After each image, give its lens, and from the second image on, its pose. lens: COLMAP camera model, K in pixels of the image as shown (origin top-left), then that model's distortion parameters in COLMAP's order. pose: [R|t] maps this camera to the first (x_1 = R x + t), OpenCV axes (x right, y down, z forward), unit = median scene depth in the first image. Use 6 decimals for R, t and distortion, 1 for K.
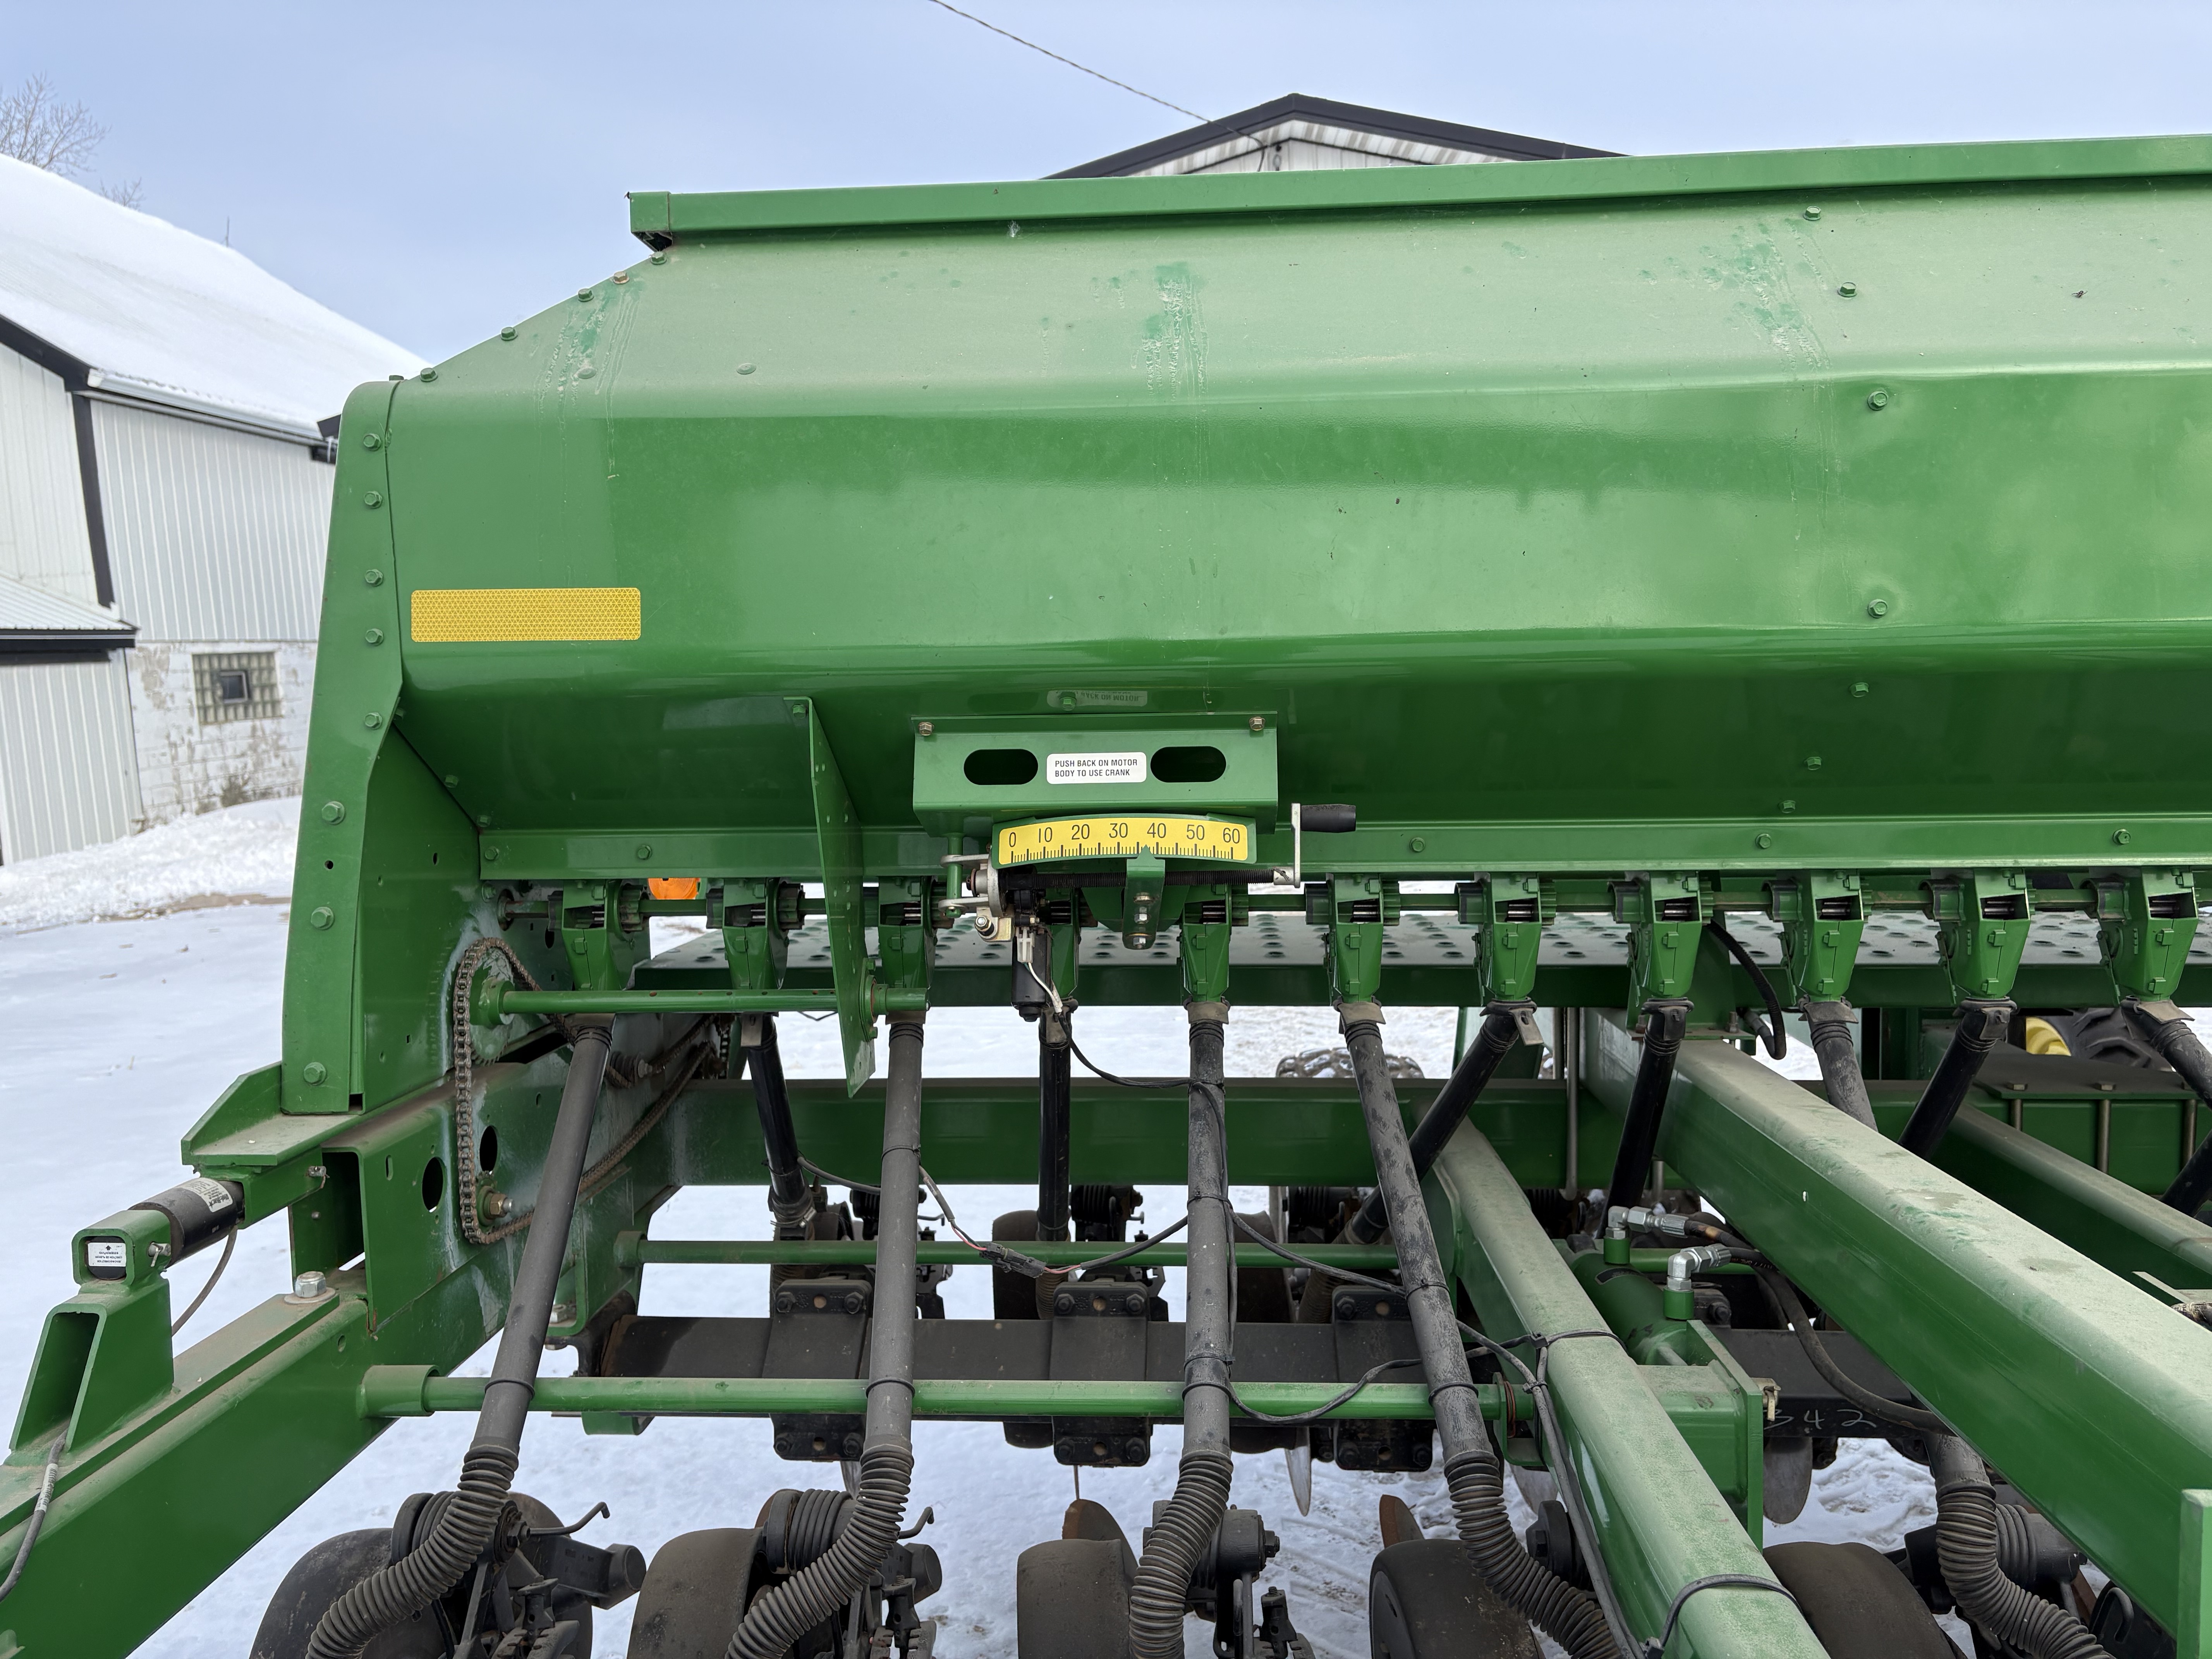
lens RADIAL K [[1648.6, 0, 1106.0], [0, 1648.6, 829.5], [0, 0, 1]] dist [0.005352, -0.001368]
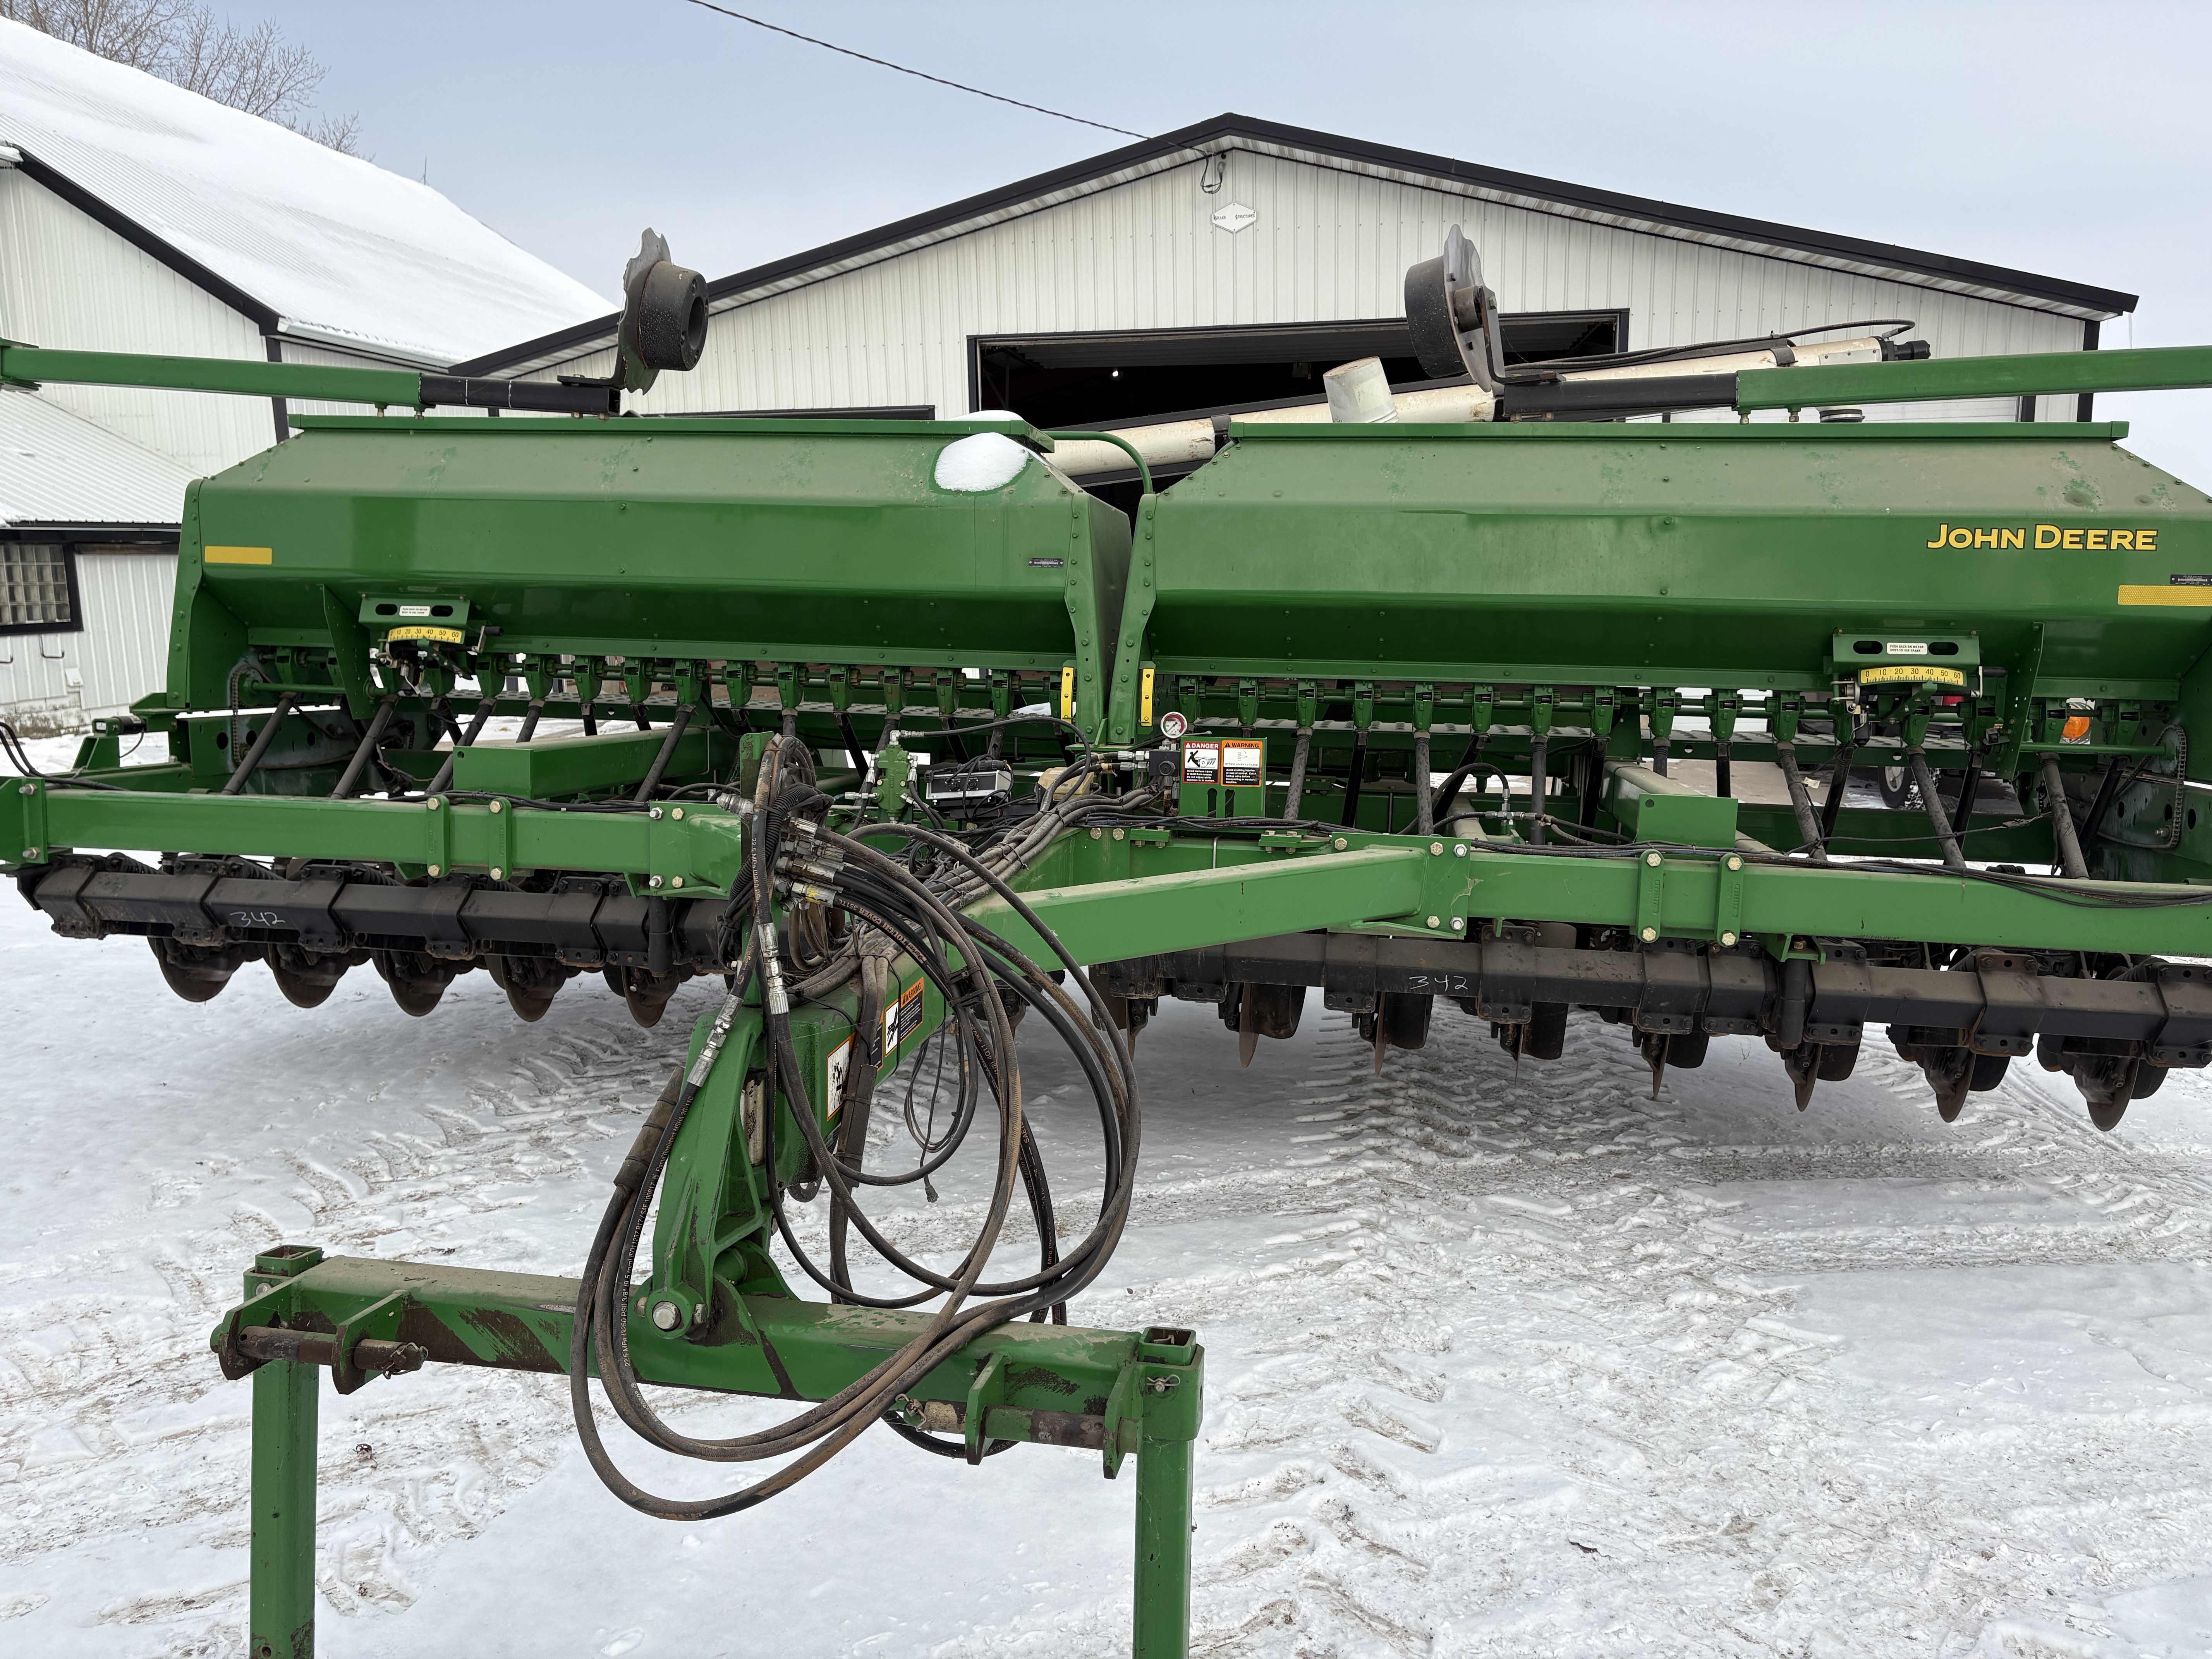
lens RADIAL K [[1638.9, 0, 1118.7], [0, 1638.9, 833.8], [0, 0, 1]] dist [0.001290, 0.043736]
pose [[0.993520, 0.053163, -0.100458, 0.182872], [-0.048032, 0.997448, 0.052824, 0.017169], [0.103010, -0.047656, 0.993538, -0.218994]]
